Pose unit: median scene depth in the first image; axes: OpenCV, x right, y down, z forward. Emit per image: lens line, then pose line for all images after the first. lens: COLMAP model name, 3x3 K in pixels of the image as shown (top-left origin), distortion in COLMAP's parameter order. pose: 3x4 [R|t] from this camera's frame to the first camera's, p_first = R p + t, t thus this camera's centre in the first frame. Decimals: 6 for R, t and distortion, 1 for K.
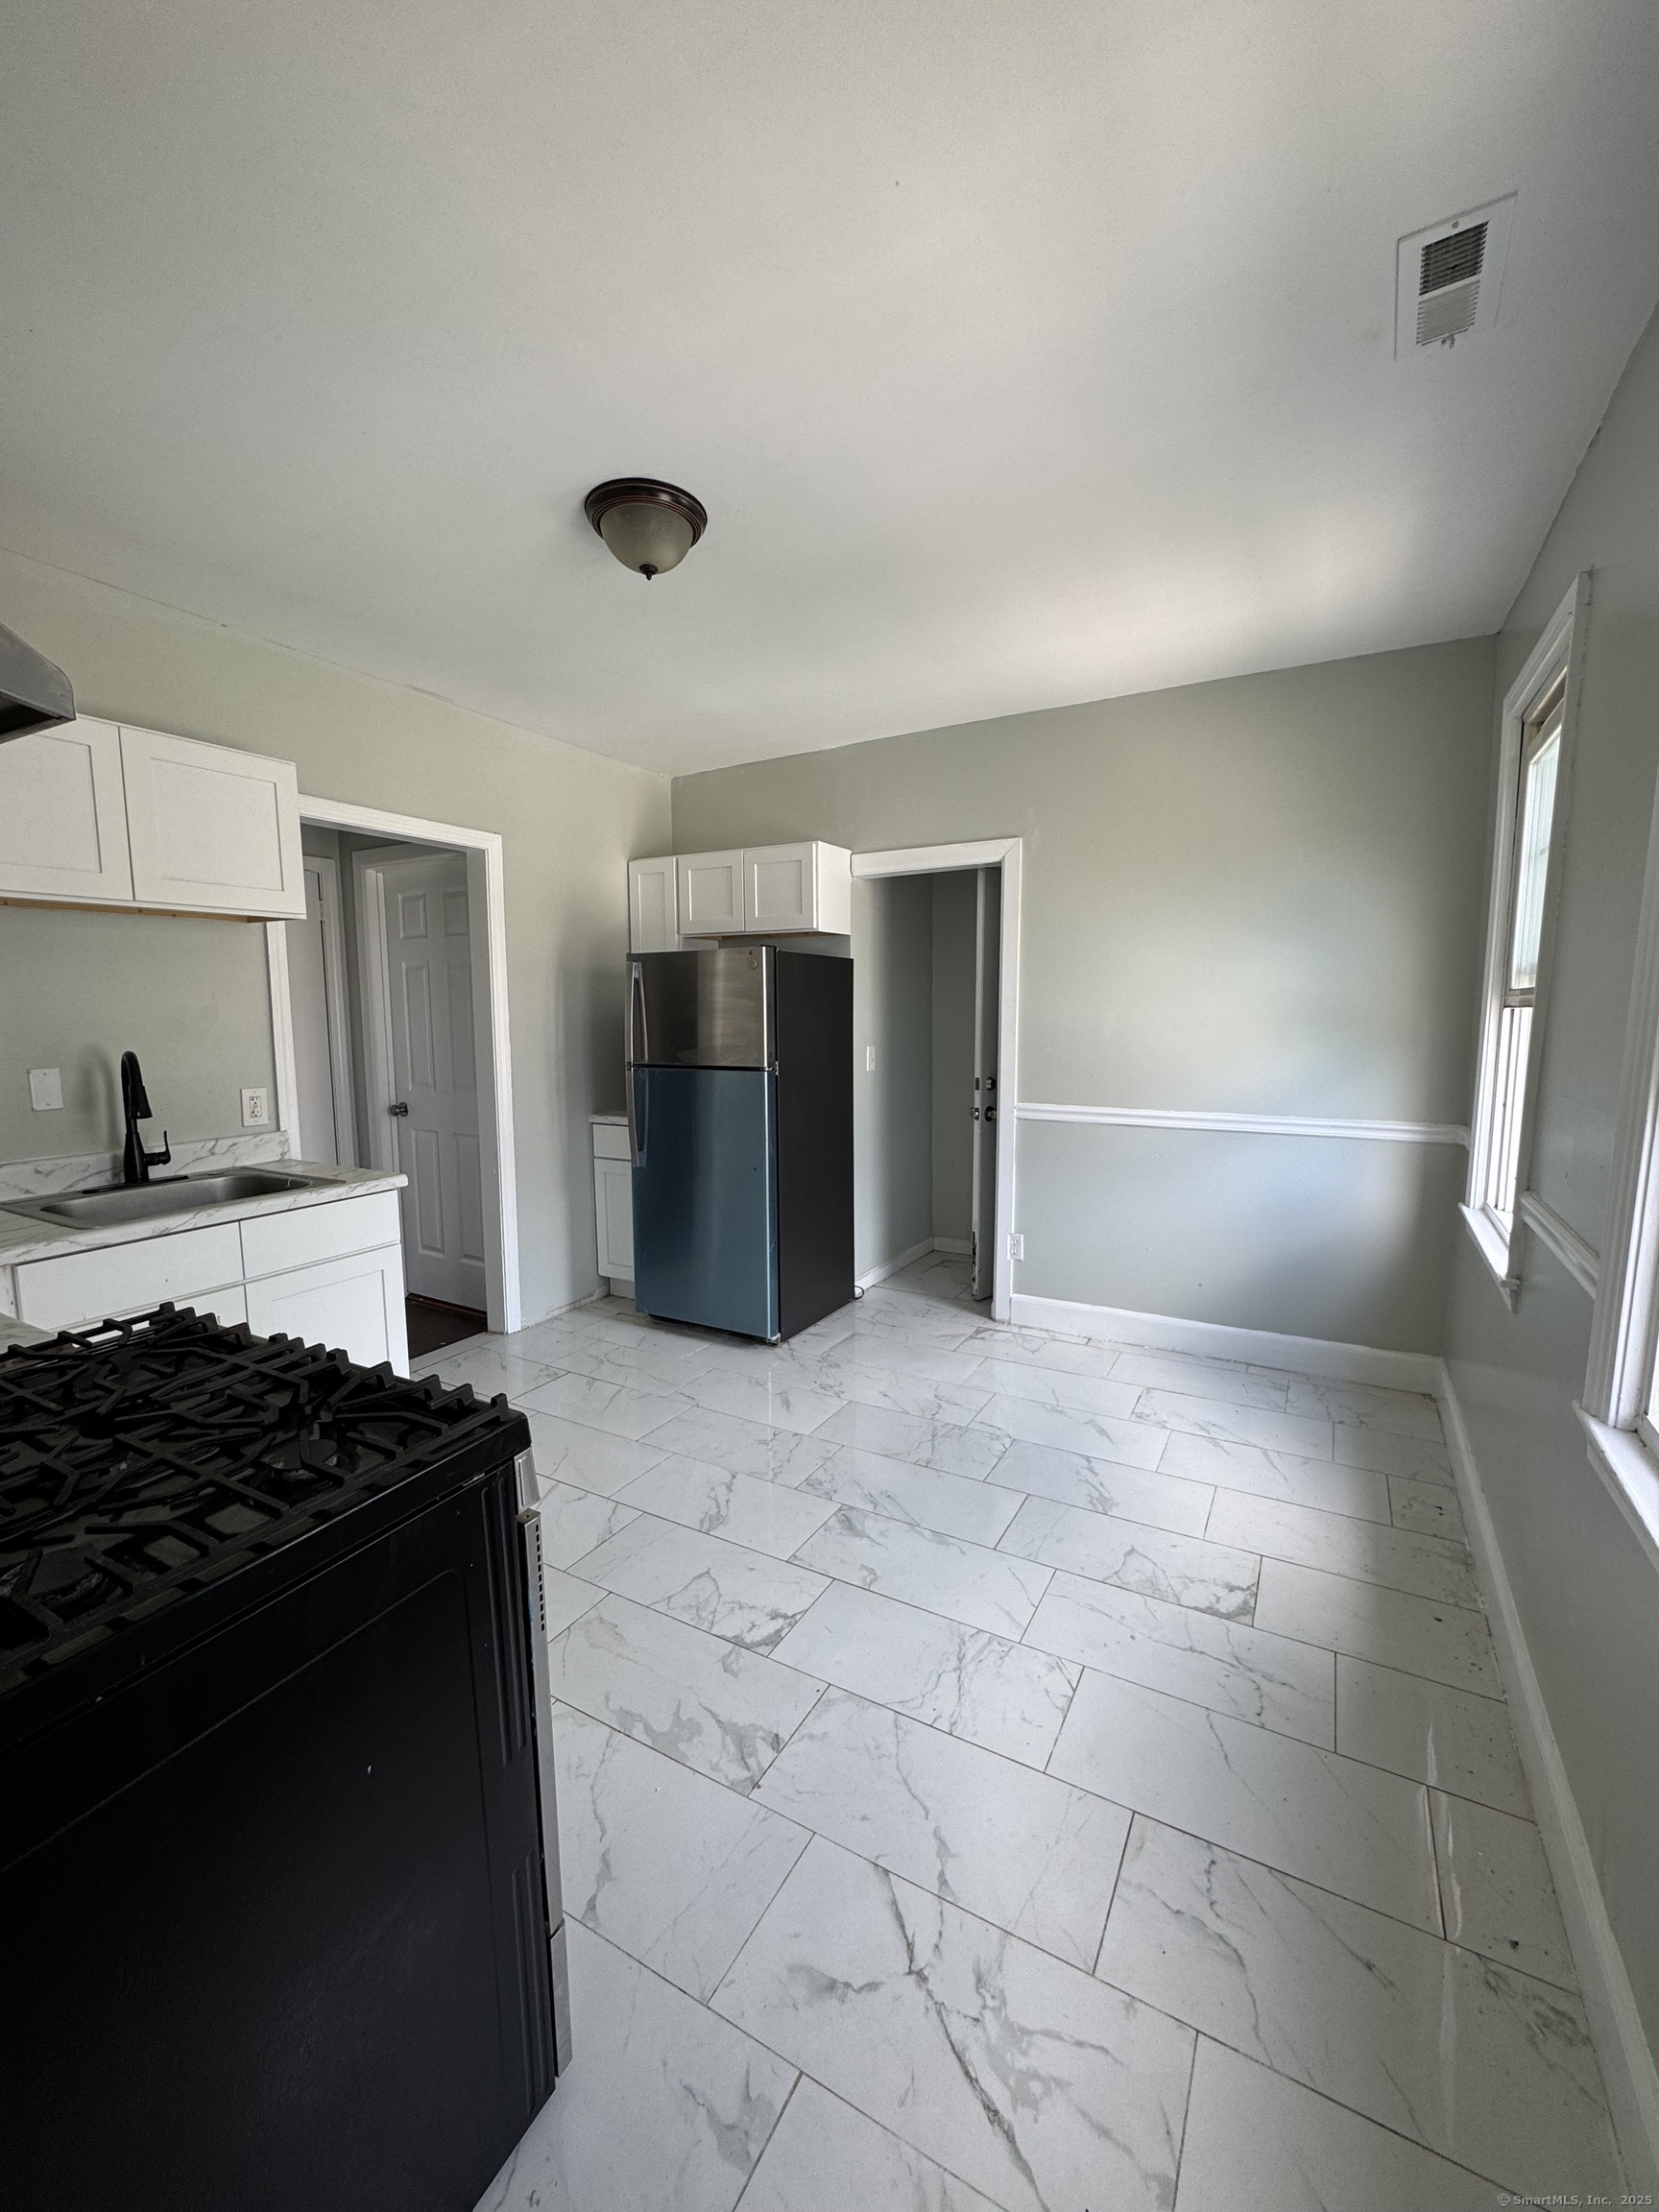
lens RADIAL K [[875.3, 0, 834.3], [0, 875.3, 1106.7], [0, 0, 1]] dist [-0.003121, 0.000140]
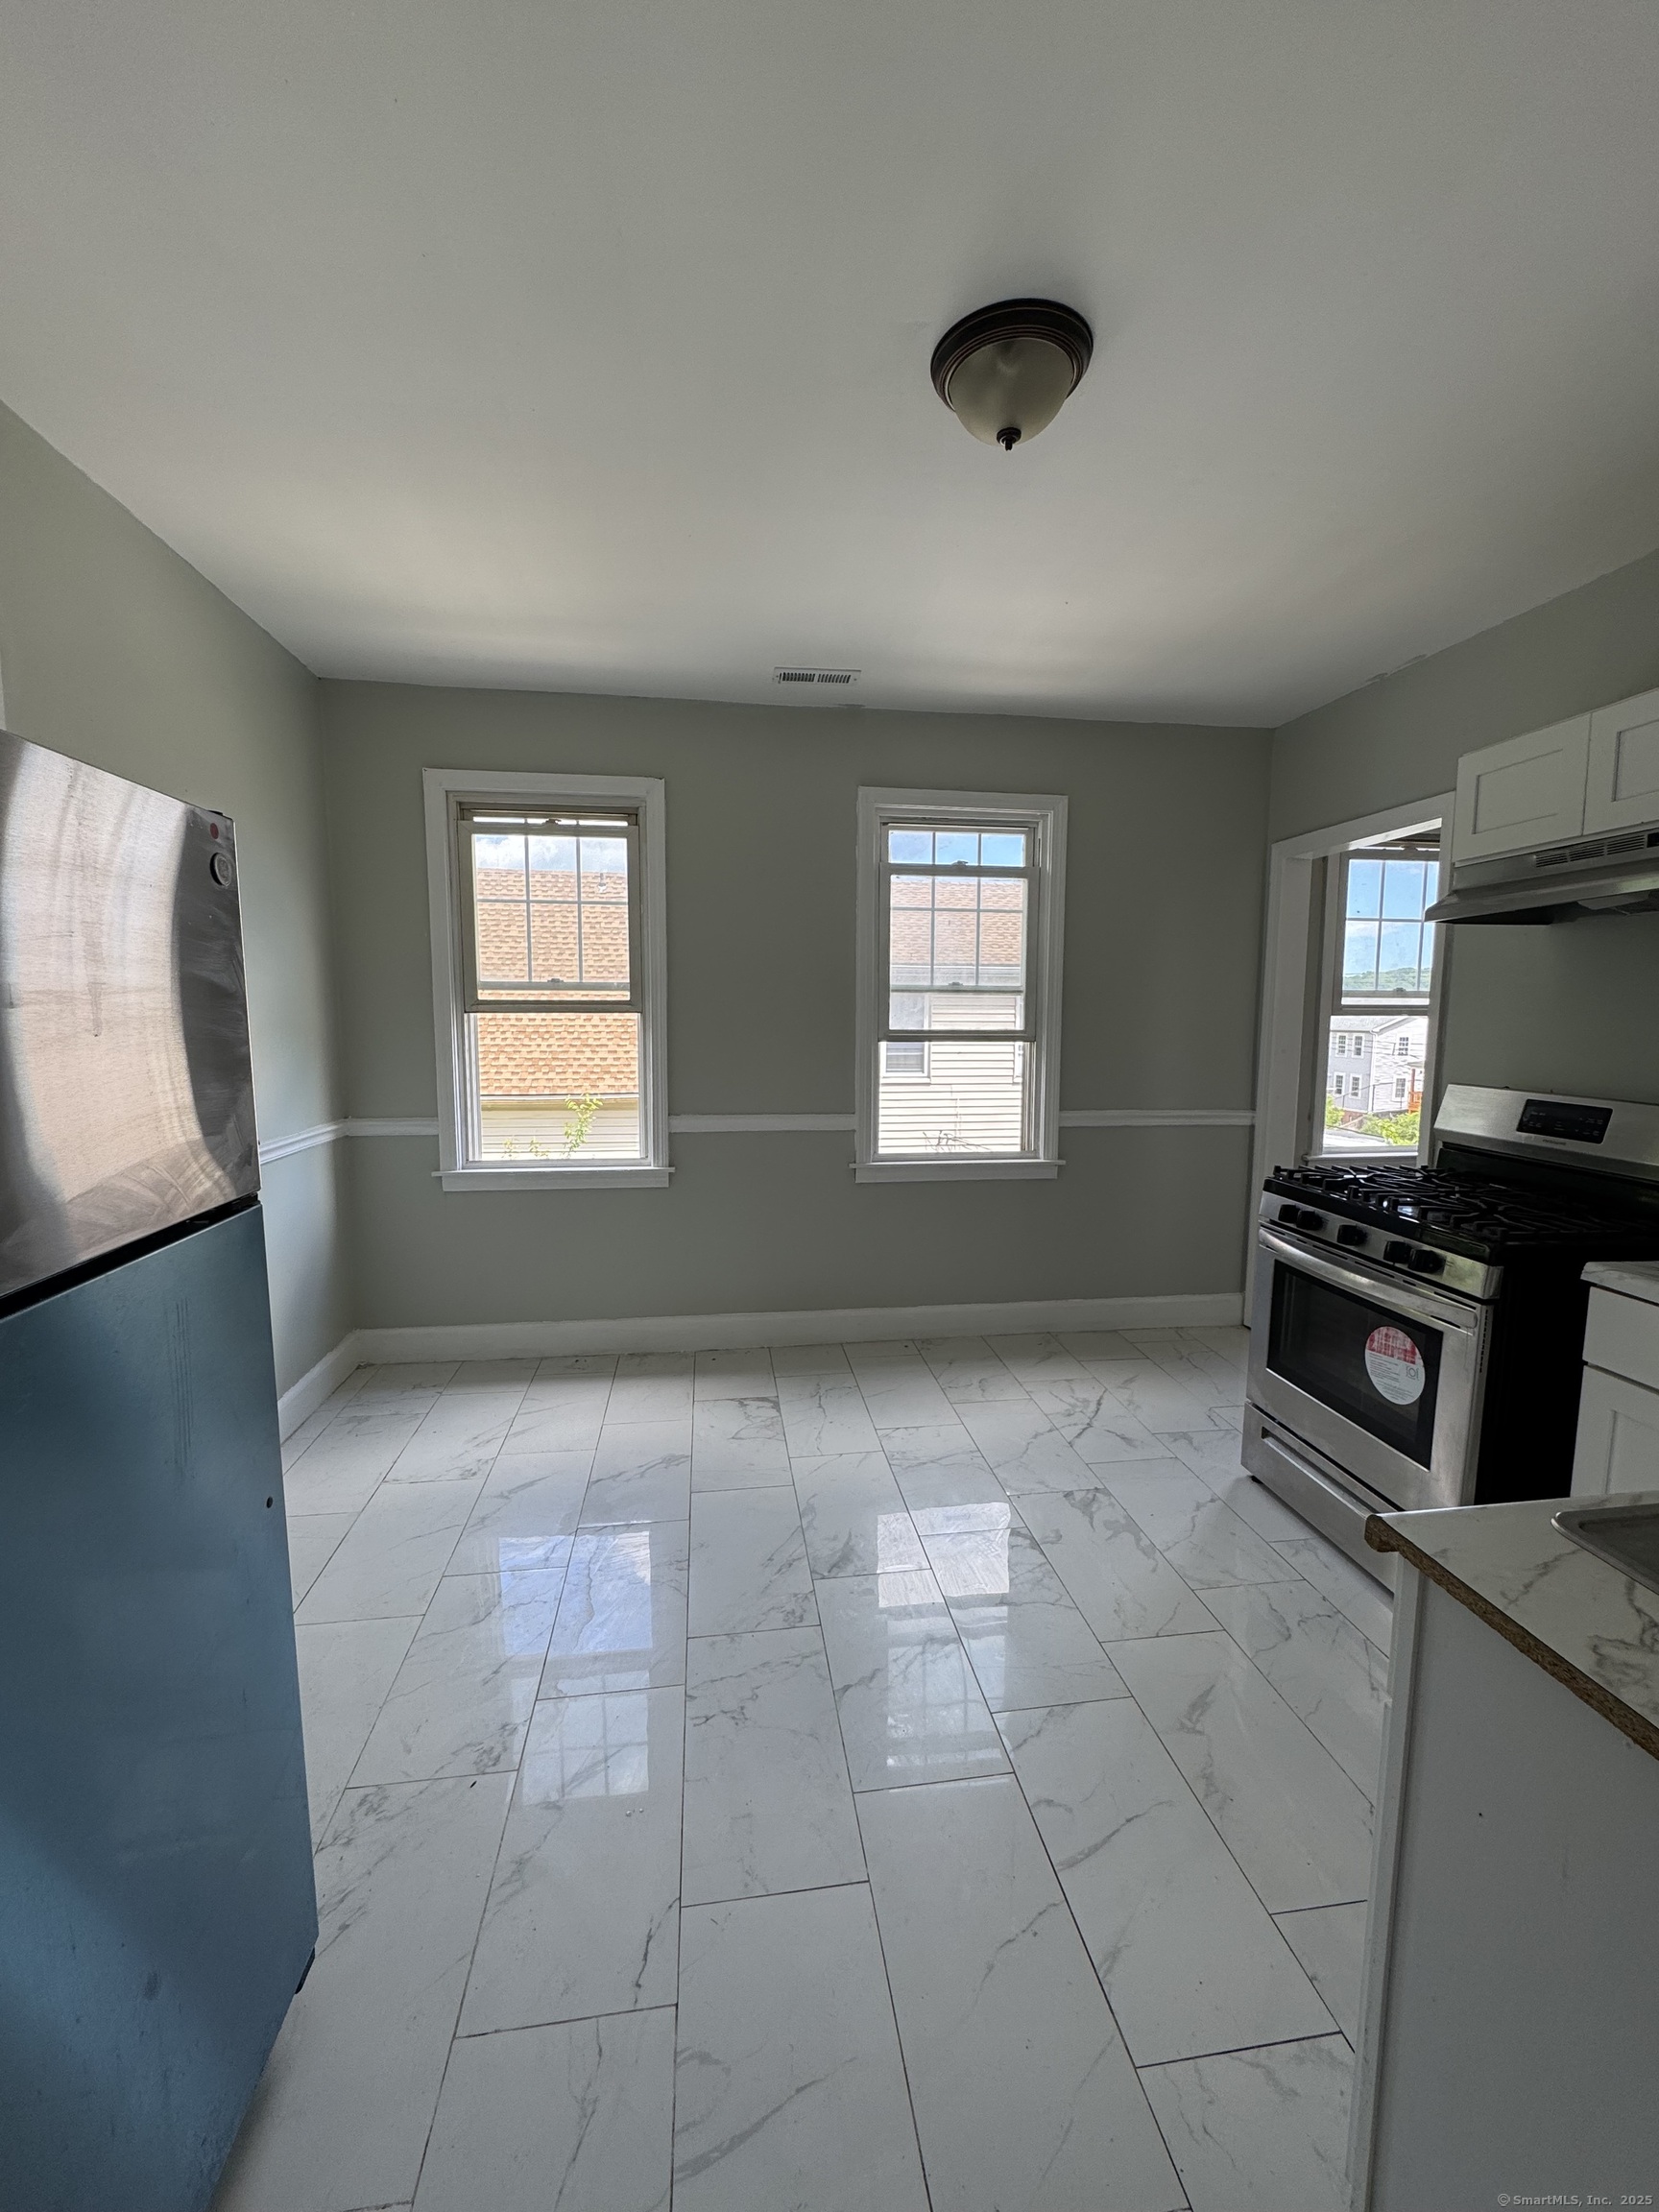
lens RADIAL K [[875.3, 0, 832.1], [0, 875.3, 1107.1], [0, 0, 1]] dist [-0.003121, 0.000140]
pose [[-0.599765, -0.083421, 0.795816, -0.894072], [0.087994, 0.981643, 0.169217, -0.209958], [-0.795323, 0.171518, -0.581414, 1.922004]]
